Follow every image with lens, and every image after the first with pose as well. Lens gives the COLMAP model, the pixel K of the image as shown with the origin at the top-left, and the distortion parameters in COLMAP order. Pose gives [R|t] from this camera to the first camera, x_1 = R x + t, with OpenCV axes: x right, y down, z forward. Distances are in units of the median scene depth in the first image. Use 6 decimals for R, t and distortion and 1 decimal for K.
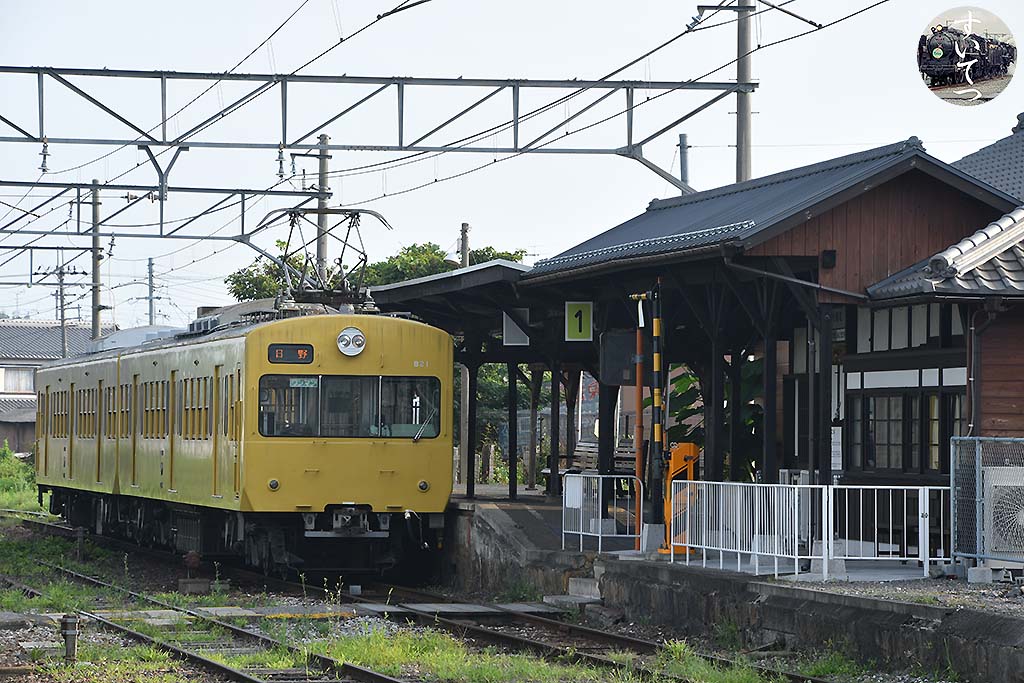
lens RADIAL K [[5156.8, 0, 512.0], [0, 5156.8, 341.5], [0, 0, 1]] dist [1.965314, 2.987956]
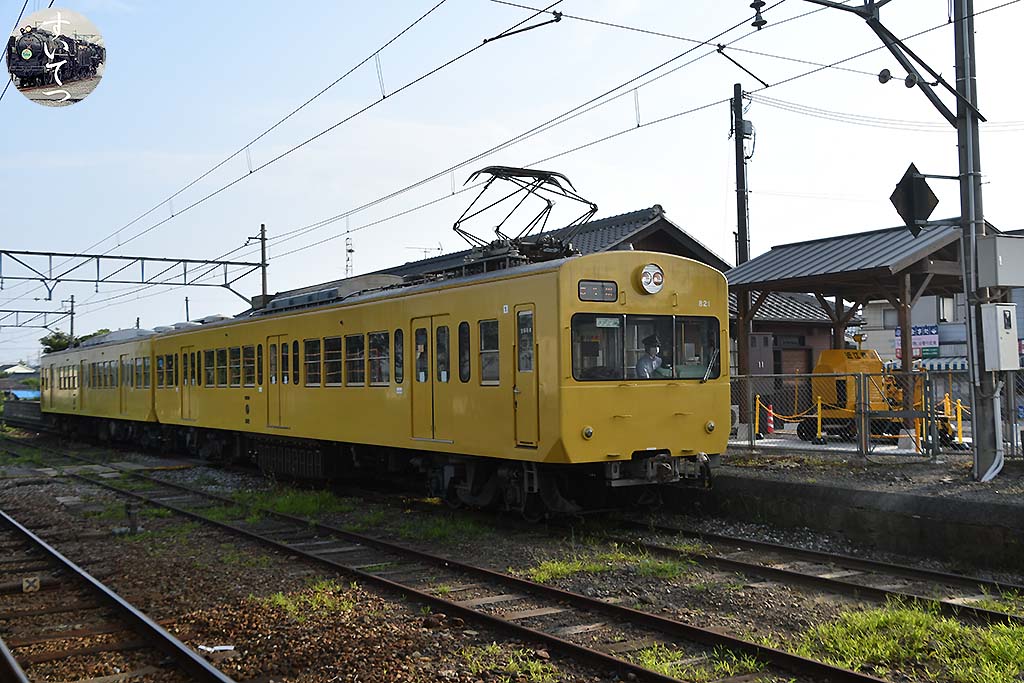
lens RADIAL K [[1001.9, 0, 513.9], [0, 1001.9, 383.4], [0, 0, 1]] dist [0.036124, 0.000127]
pose [[0.910804, -0.027026, 0.411953, -0.065311], [0.018178, 0.999513, 0.025382, 0.007050], [-0.412438, -0.015630, 0.910851, 0.422796]]
